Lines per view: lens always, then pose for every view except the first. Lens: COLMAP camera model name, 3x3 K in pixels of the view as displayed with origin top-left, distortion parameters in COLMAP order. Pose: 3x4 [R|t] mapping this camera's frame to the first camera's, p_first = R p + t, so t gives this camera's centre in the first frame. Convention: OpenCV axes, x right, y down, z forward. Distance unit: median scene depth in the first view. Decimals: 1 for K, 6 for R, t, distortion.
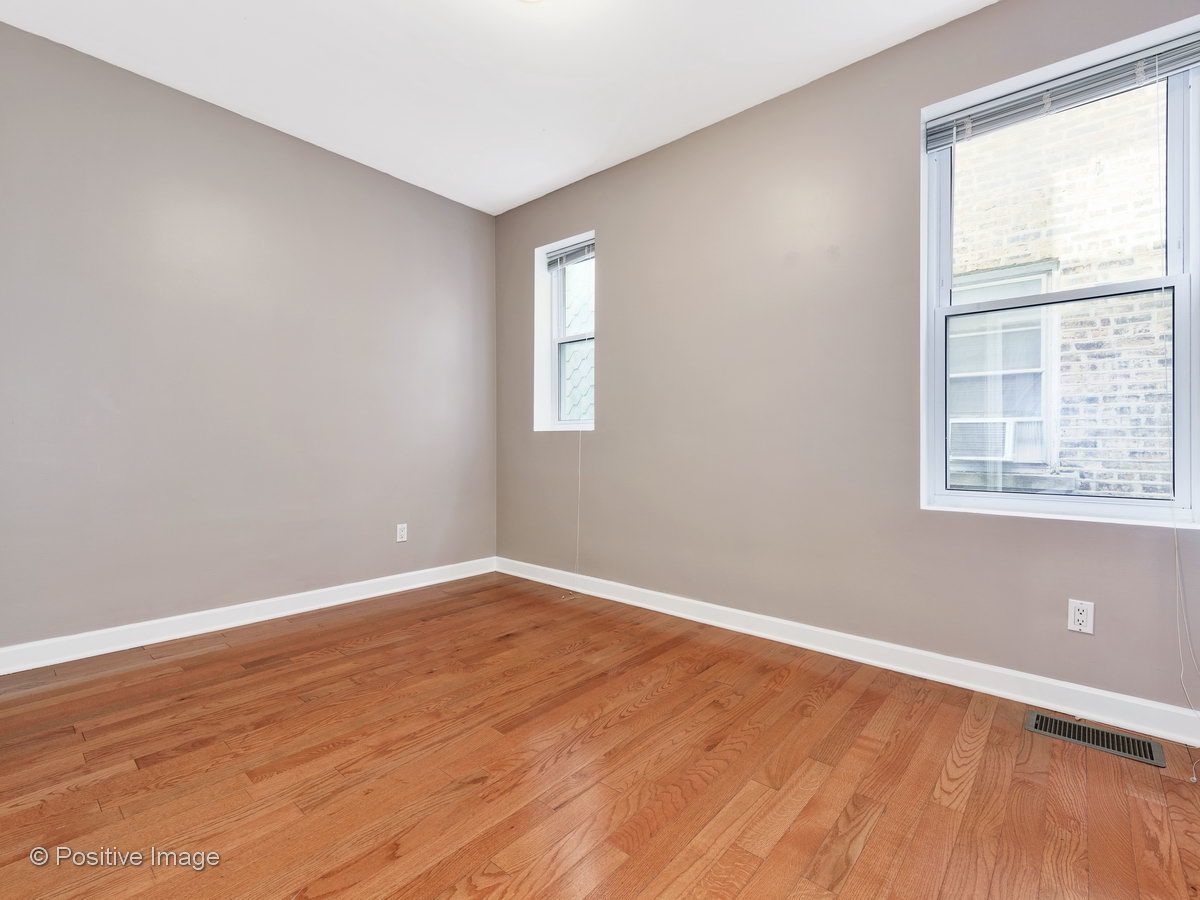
lens RADIAL K [[537.4, 0, 590.7], [0, 537.4, 443.6], [0, 0, 1]] dist [0.014990, -0.000045]
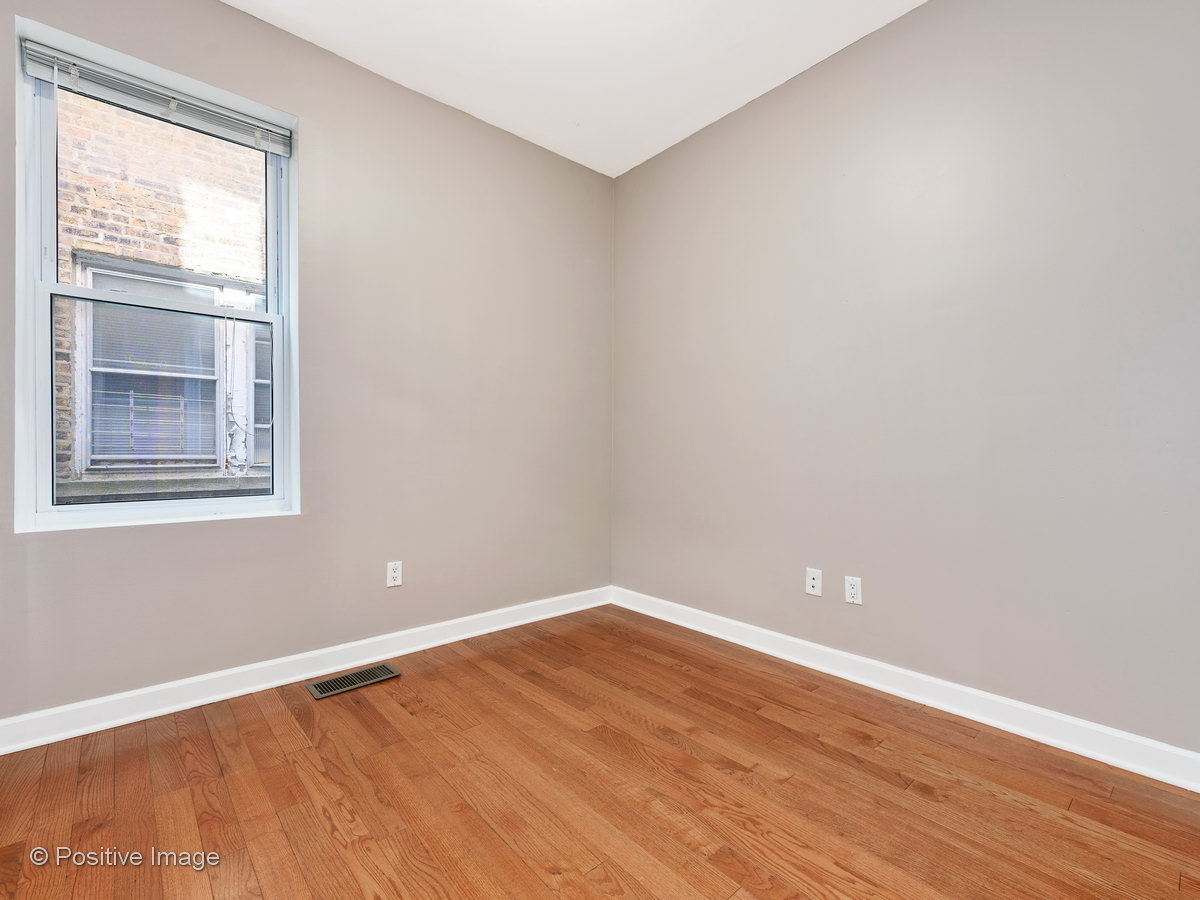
lens RADIAL K [[559.6, 0, 596.4], [0, 559.6, 452.0], [0, 0, 1]] dist [0.018020, -0.000168]
pose [[0.159313, -0.003073, 0.987223, -0.233009], [-0.002706, 0.999990, 0.003549, 0.000372], [-0.987224, -0.003236, 0.159303, 0.199822]]
